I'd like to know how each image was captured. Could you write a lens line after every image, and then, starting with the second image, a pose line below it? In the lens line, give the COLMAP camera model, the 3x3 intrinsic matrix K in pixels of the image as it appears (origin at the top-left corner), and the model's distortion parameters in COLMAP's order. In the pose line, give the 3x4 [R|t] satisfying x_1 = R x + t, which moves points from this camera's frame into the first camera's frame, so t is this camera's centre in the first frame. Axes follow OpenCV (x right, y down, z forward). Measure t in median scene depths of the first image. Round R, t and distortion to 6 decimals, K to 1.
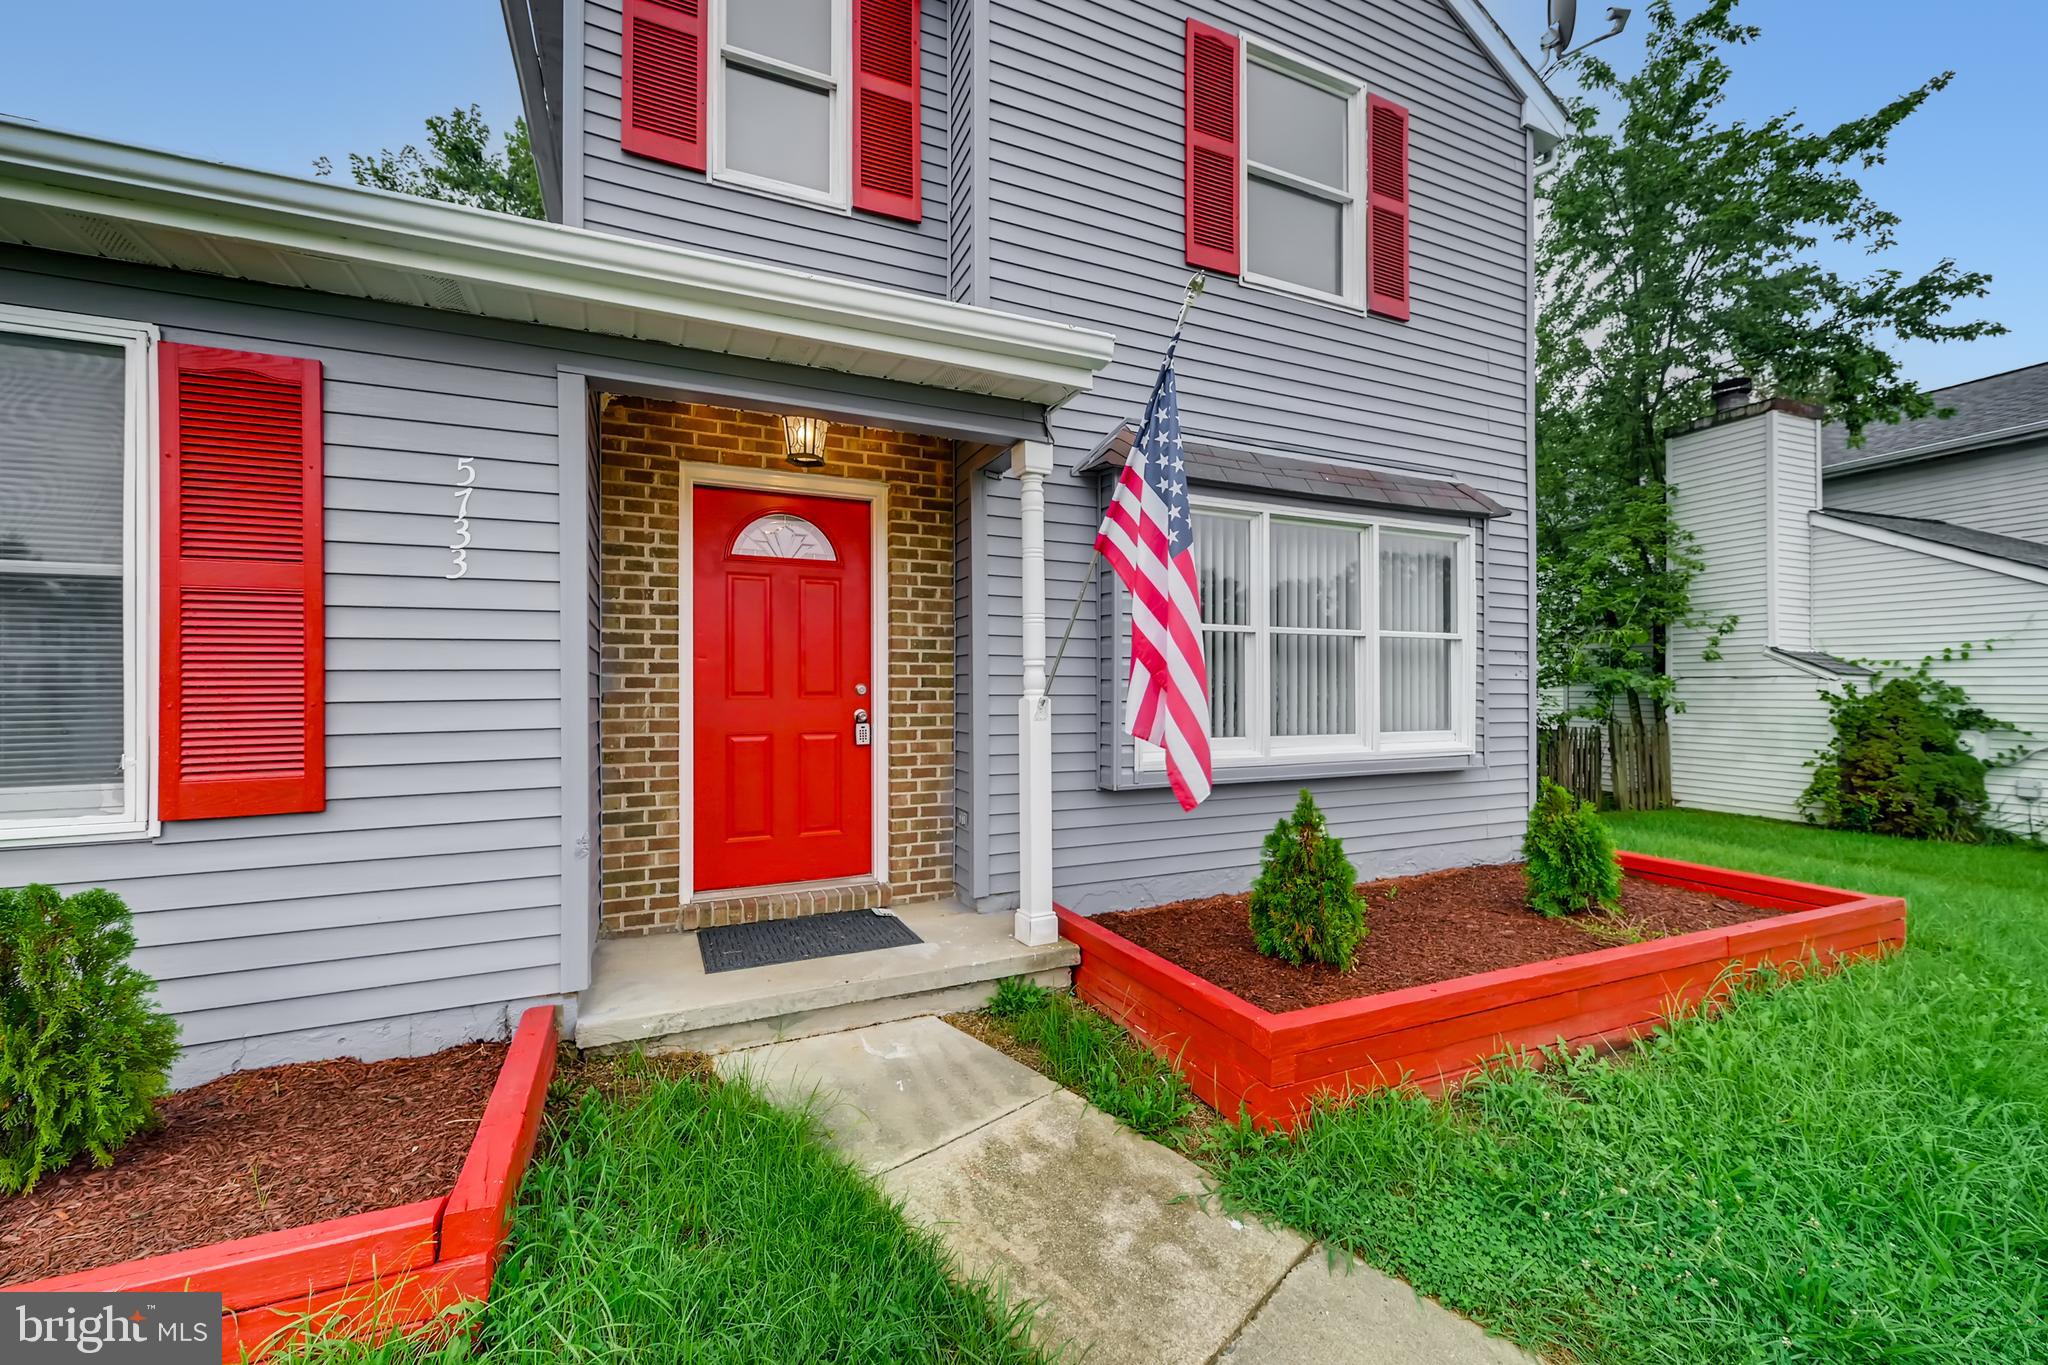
lens RADIAL K [[811.1, 0, 1018.5], [0, 811.1, 686.2], [0, 0, 1]] dist [-0.001697, 0.000364]
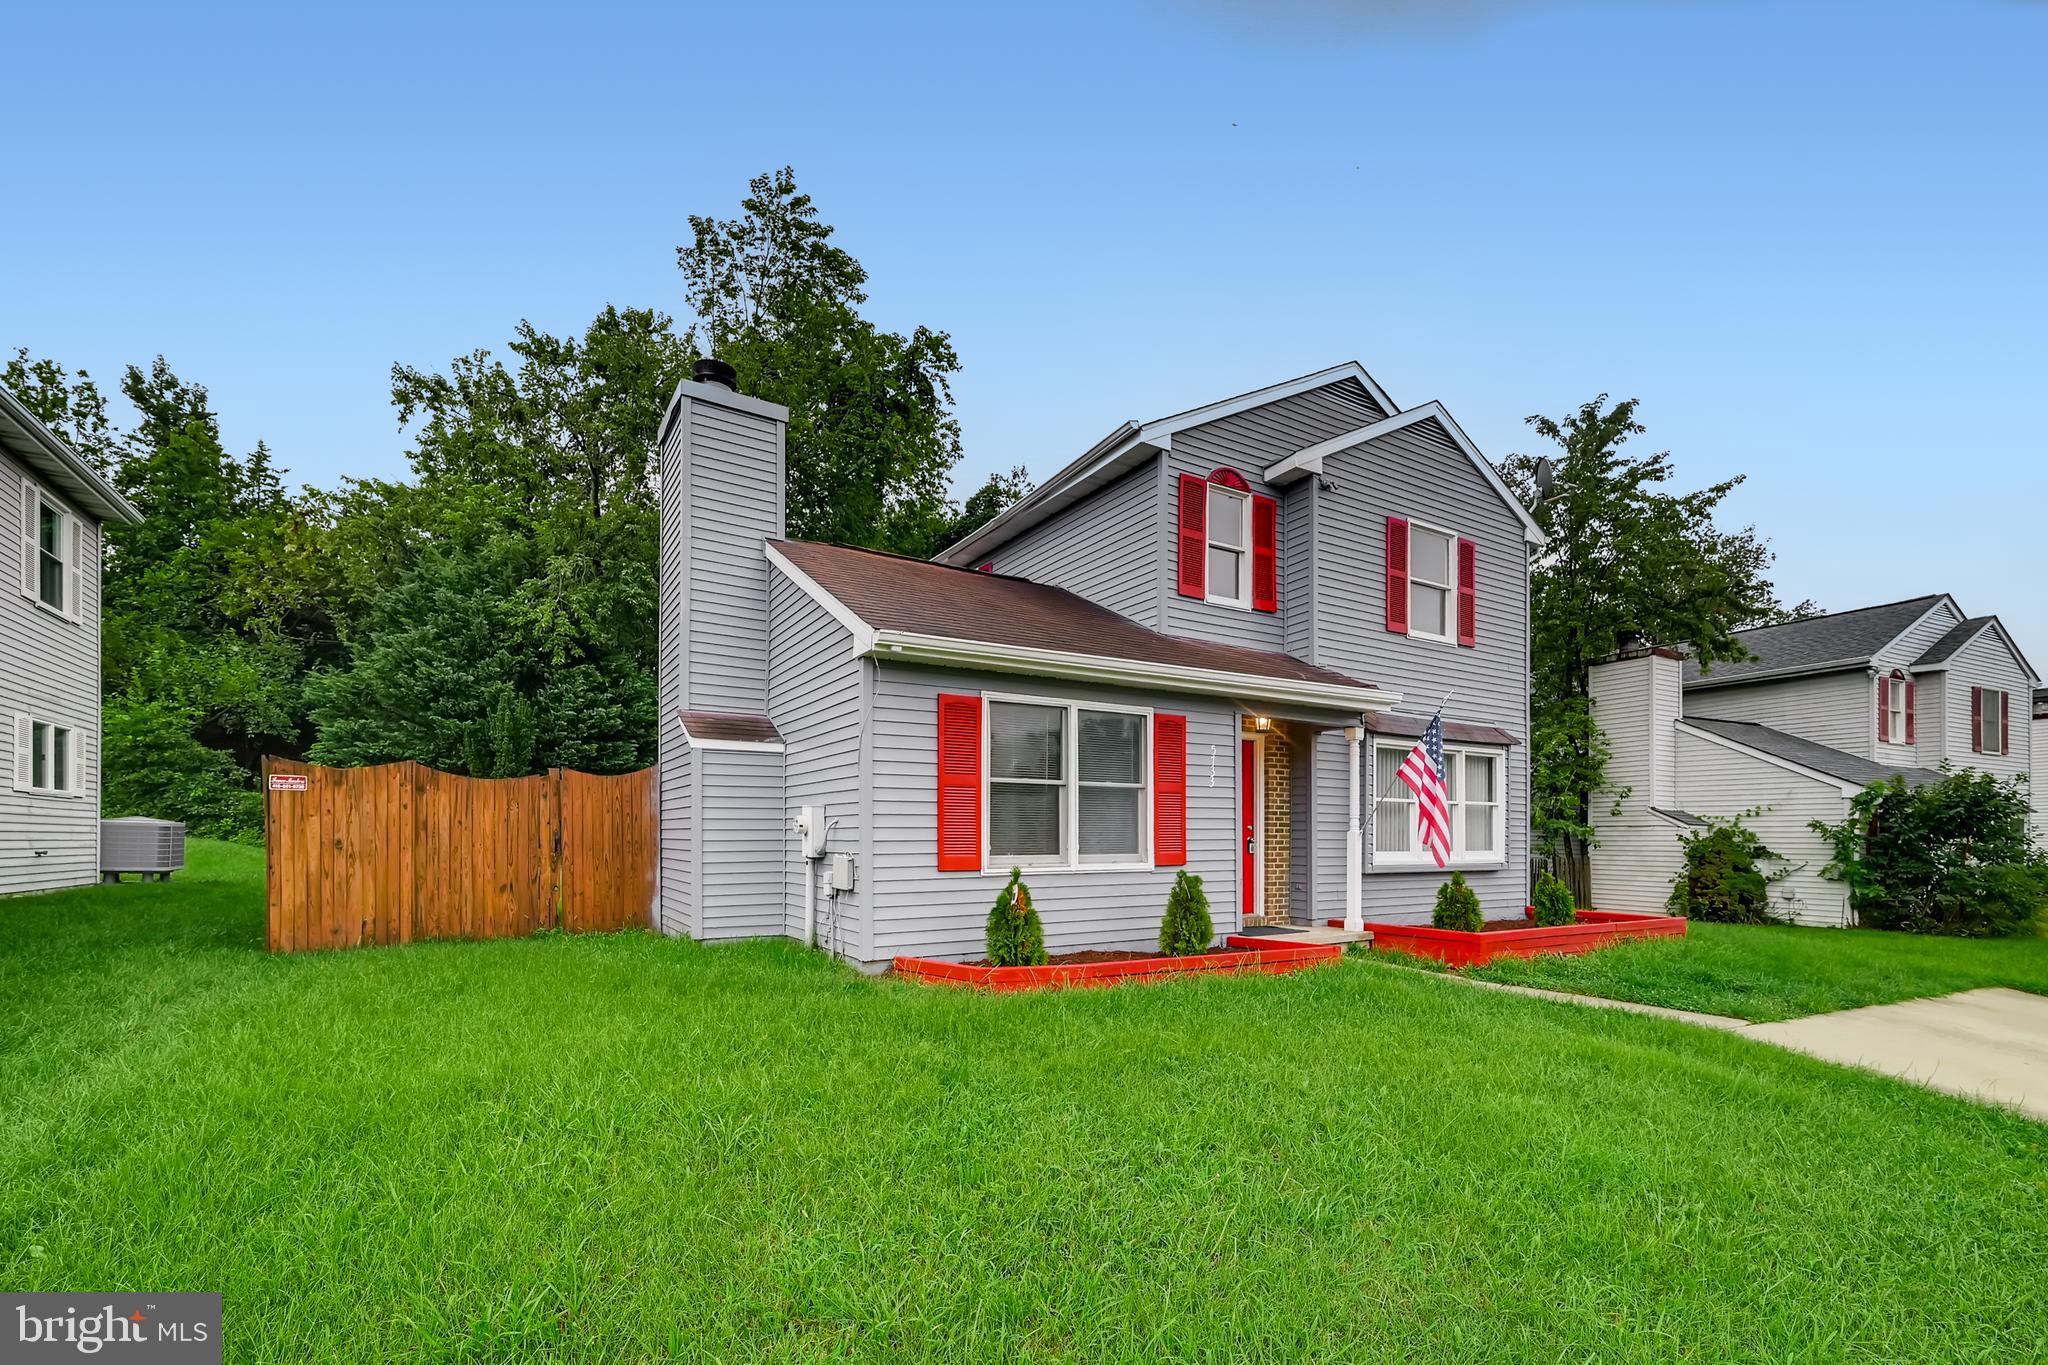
lens RADIAL K [[882.5, 0, 1015.8], [0, 882.5, 829.4], [0, 0, 1]] dist [0.001813, -0.000048]
pose [[0.994352, 0.006783, 0.105914, -0.746284], [-0.006352, 0.999970, -0.004412, 0.016578], [-0.105940, 0.003714, 0.994366, -0.896434]]
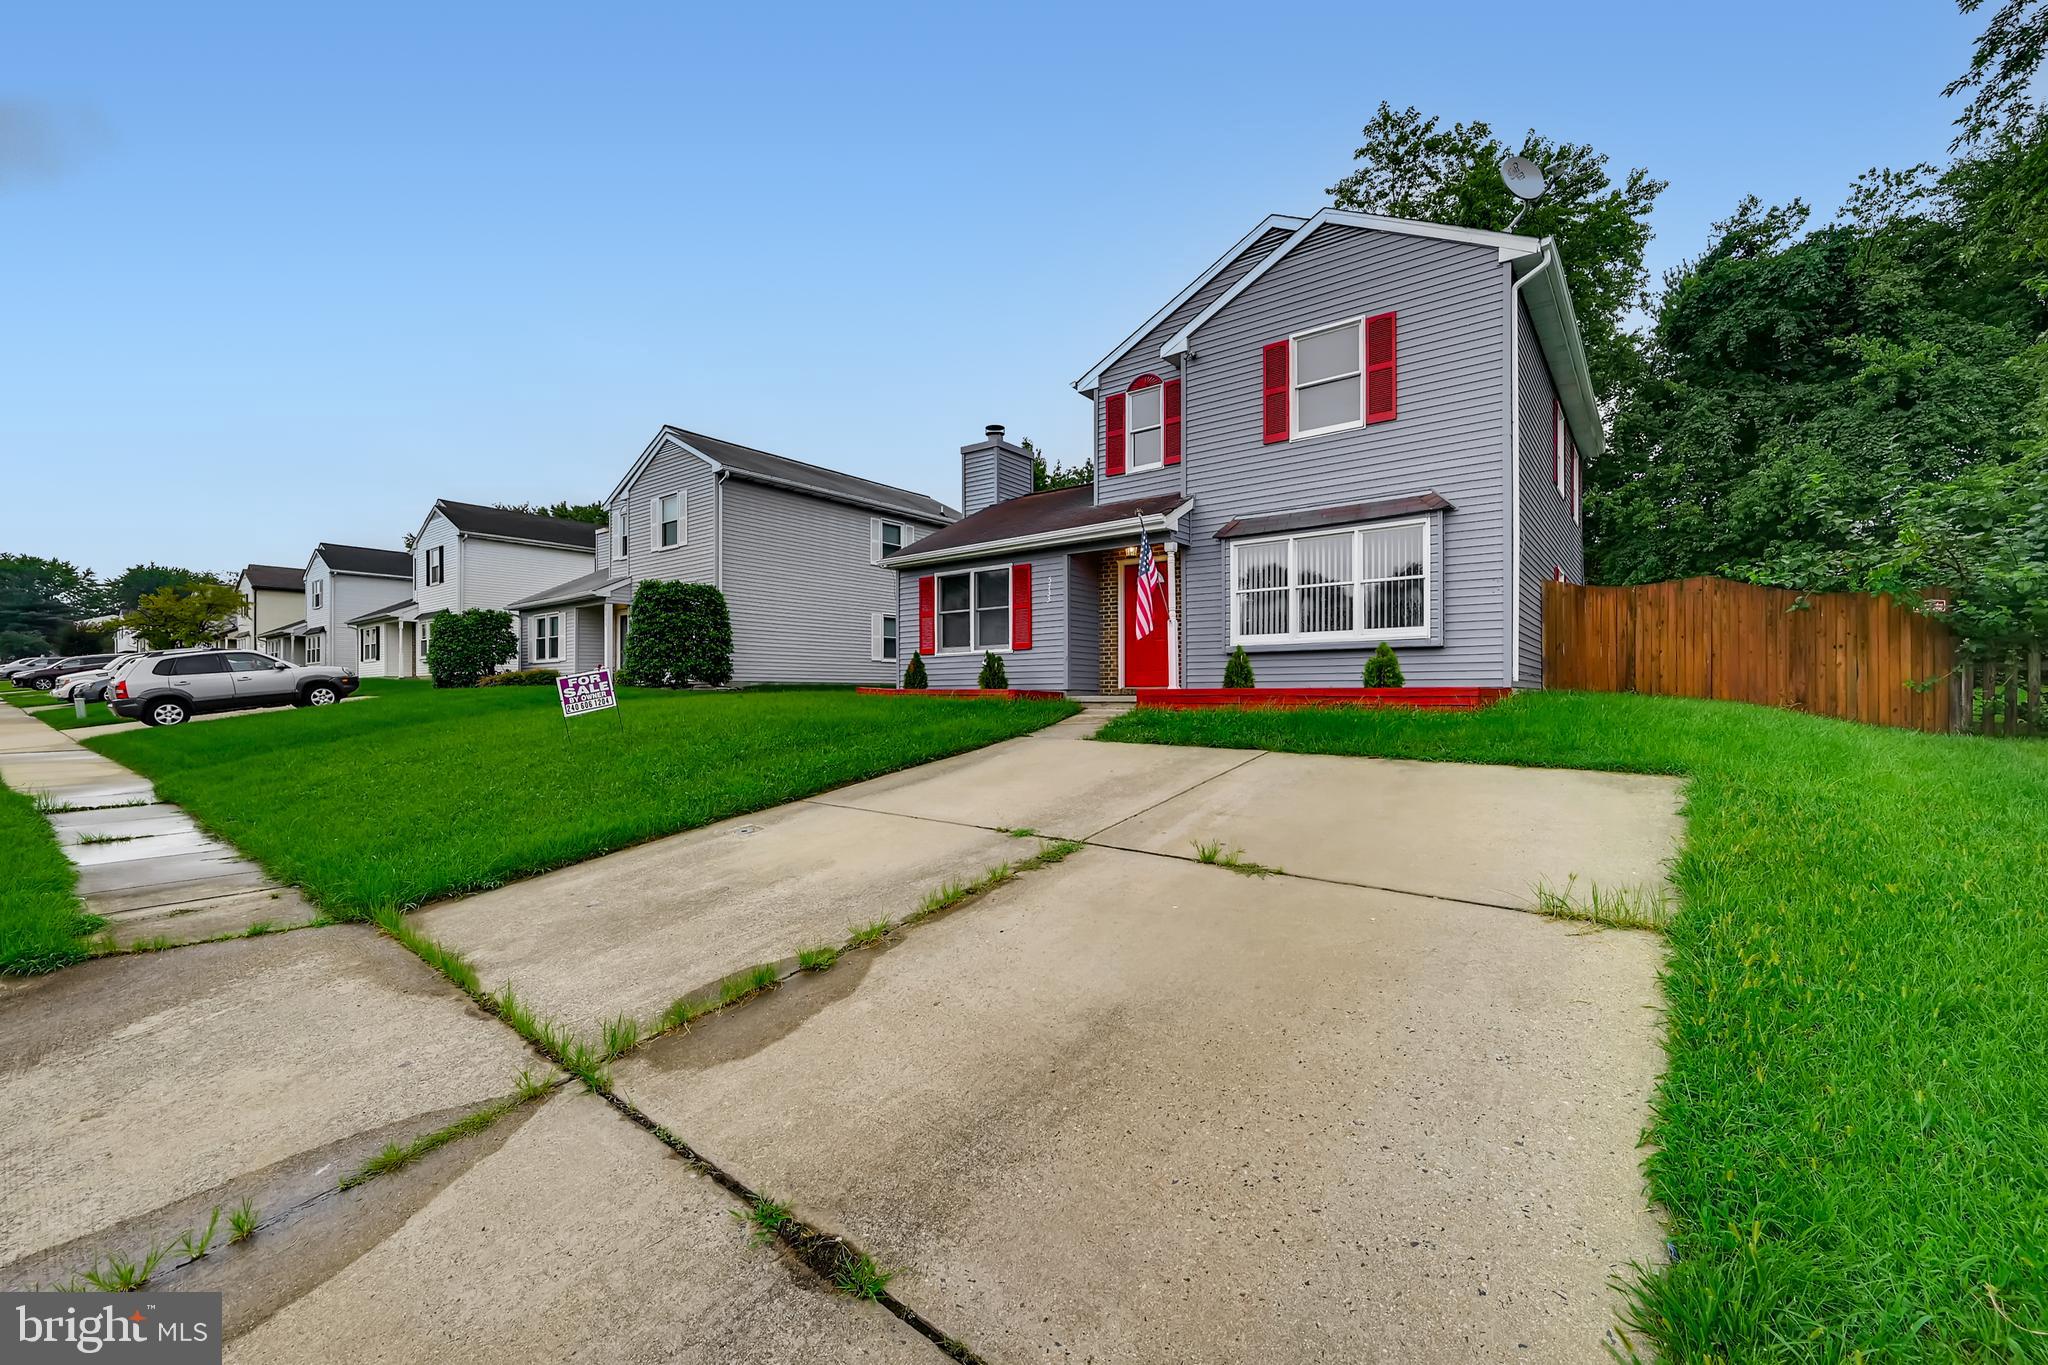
lens RADIAL K [[811.1, 0, 1019.3], [0, 811.1, 686.8], [0, 0, 1]] dist [-0.001697, 0.000364]
pose [[0.454444, -0.004233, -0.890765, 1.540506], [0.004761, 0.999986, -0.002323, 0.166553], [0.890762, -0.003185, 0.454458, -0.592629]]
